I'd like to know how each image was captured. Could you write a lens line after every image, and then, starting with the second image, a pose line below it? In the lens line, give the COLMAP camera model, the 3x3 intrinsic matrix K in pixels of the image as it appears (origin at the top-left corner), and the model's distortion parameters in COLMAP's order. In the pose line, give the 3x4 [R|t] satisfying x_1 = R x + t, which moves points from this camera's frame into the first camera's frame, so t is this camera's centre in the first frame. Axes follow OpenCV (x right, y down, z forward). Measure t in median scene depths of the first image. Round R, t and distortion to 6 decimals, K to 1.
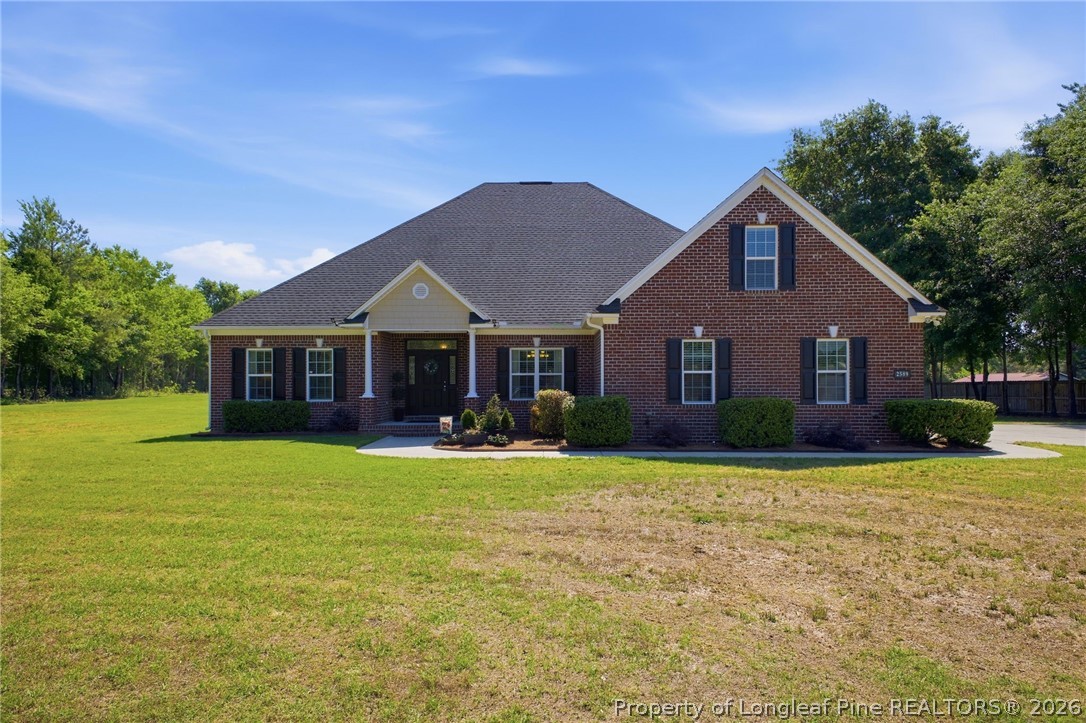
lens RADIAL K [[679.2, 0, 539.8], [0, 679.2, 373.4], [0, 0, 1]] dist [0.031921, -0.001114]
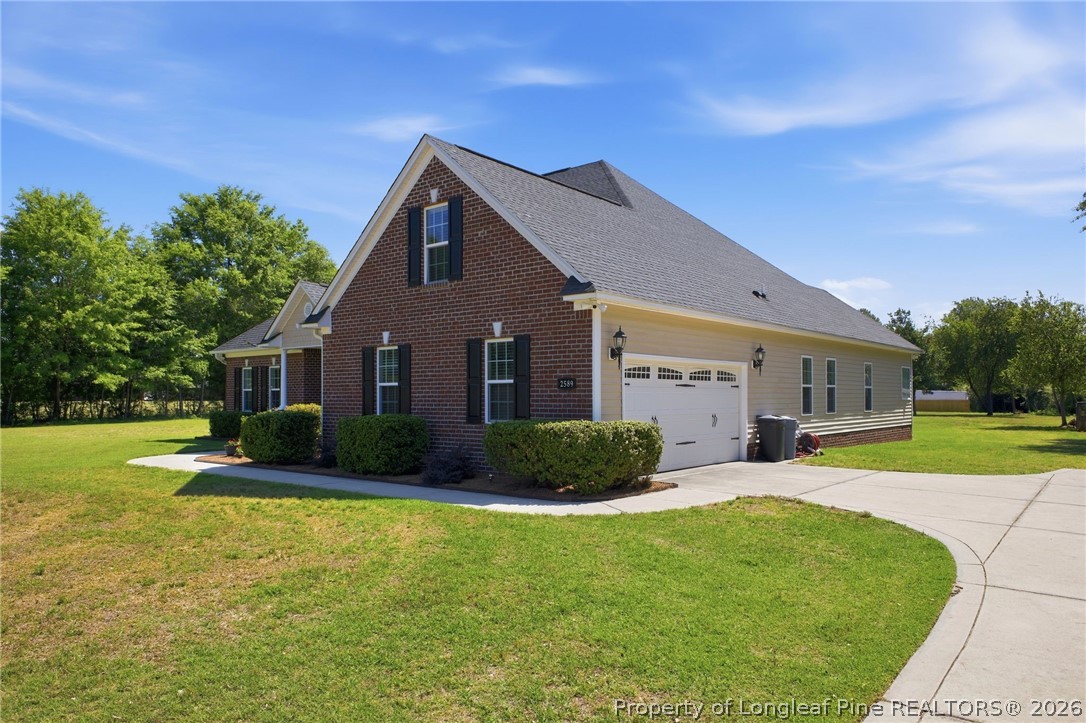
lens RADIAL K [[742.9, 0, 543.6], [0, 742.9, 372.4], [0, 0, 1]] dist [0.003479, 0.000290]
pose [[0.778639, -0.021015, -0.627121, 0.806957], [0.011430, 0.999748, -0.019311, 0.002635], [0.627368, 0.007868, 0.778683, 0.319896]]
